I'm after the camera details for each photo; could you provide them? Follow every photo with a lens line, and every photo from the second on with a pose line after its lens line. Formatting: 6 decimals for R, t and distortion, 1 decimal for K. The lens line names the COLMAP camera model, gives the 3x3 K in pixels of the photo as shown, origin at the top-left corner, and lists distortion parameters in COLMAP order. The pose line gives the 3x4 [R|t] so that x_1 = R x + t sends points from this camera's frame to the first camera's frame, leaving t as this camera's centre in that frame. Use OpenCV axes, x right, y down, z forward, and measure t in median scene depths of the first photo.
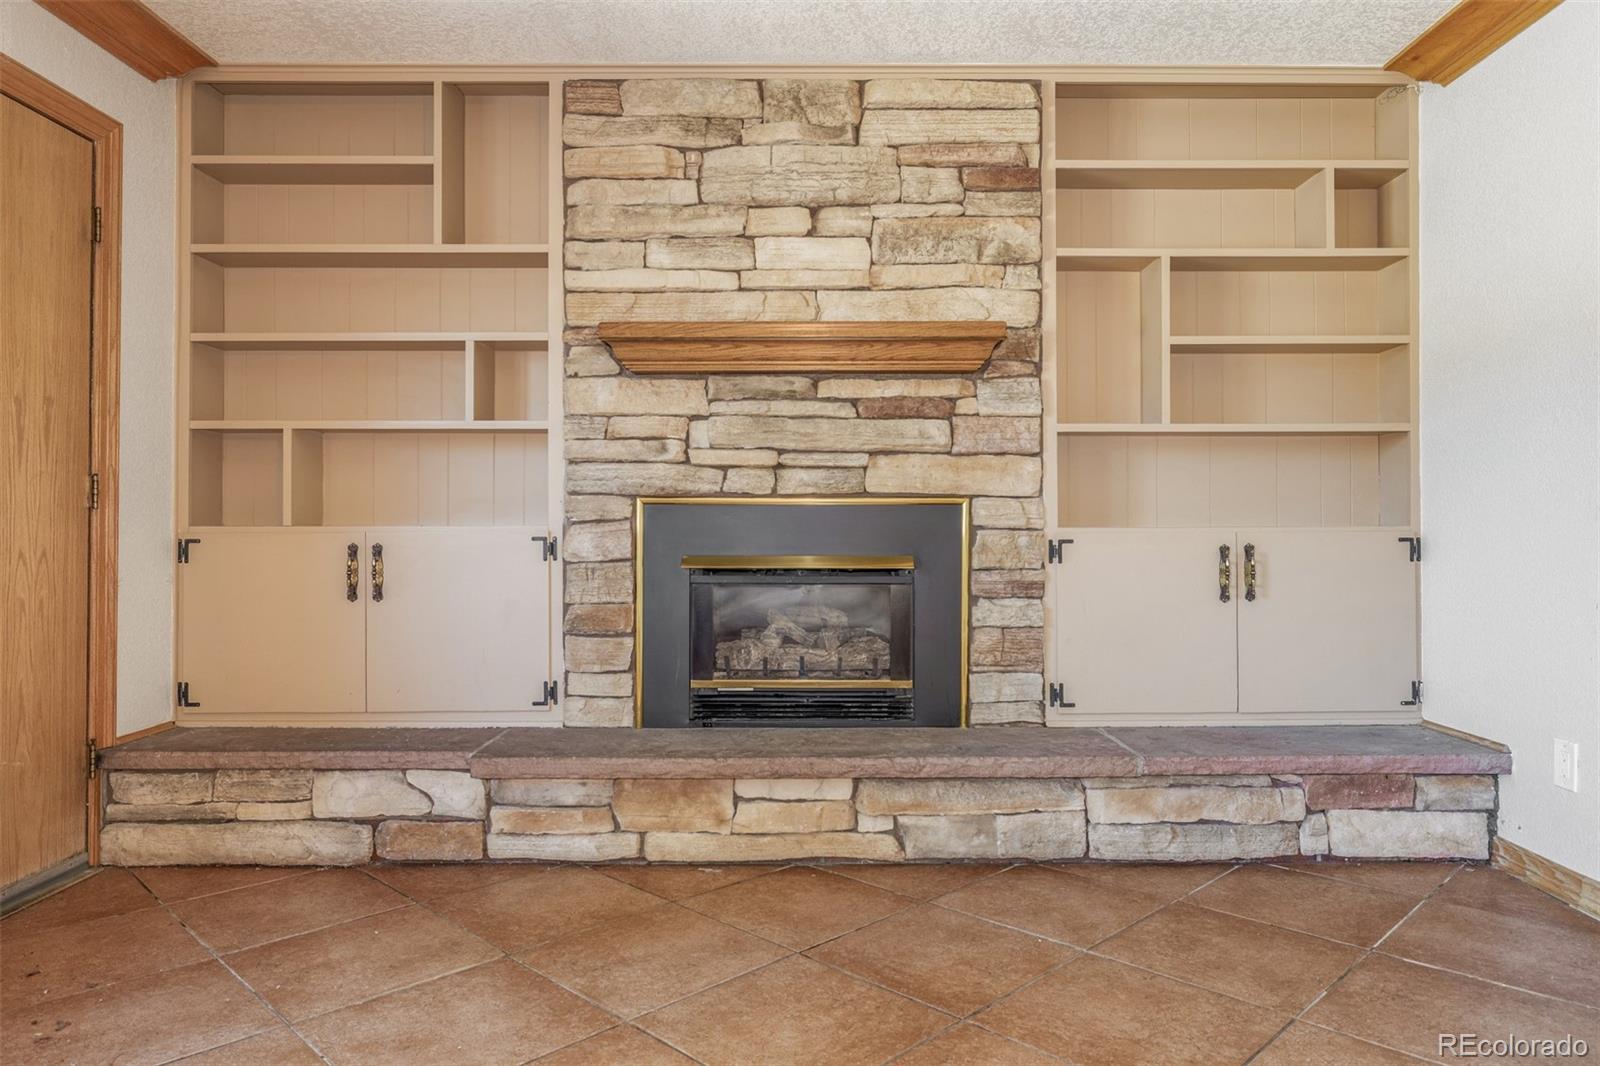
lens RADIAL K [[1066.3, 0, 804.3], [0, 1066.3, 522.2], [0, 0, 1]] dist [-0.000630, 0.005451]
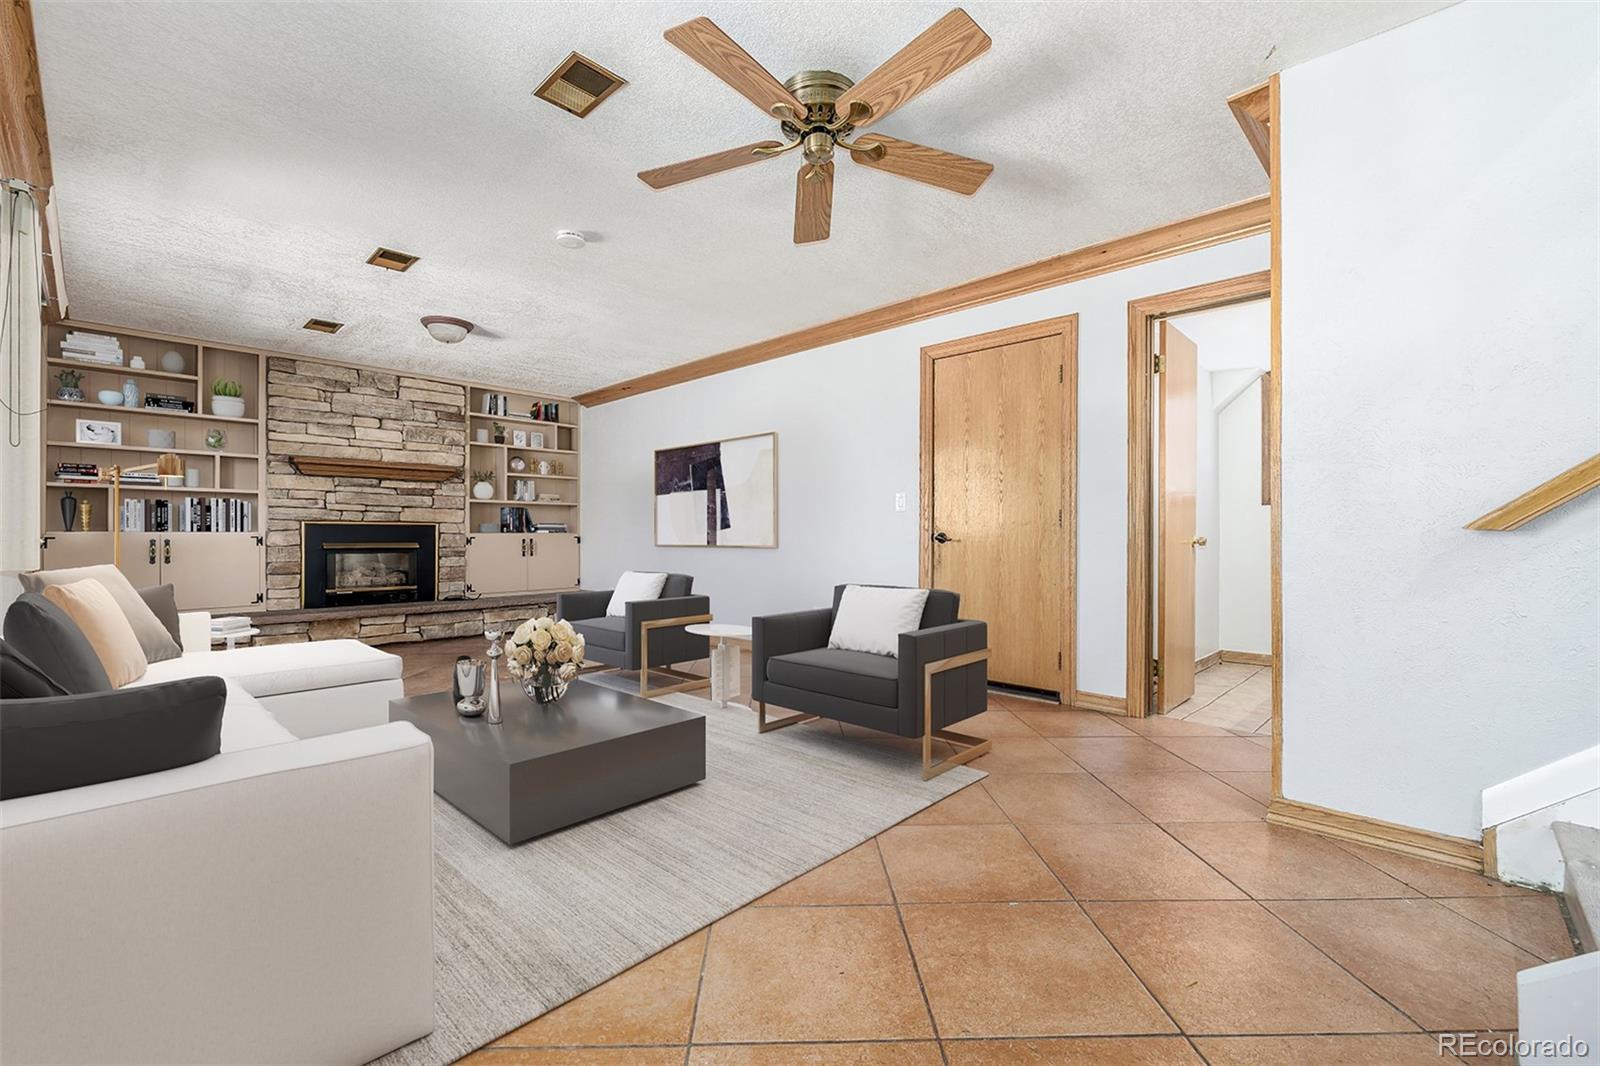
lens RADIAL K [[669.8, 0, 804.6], [0, 669.8, 528.9], [0, 0, 1]] dist [-0.002378, -0.000639]
pose [[0.684075, 0.008240, 0.729365, -0.509079], [-0.006770, 0.999965, -0.004948, -0.004543], [-0.729380, -0.001553, 0.684107, -1.019270]]
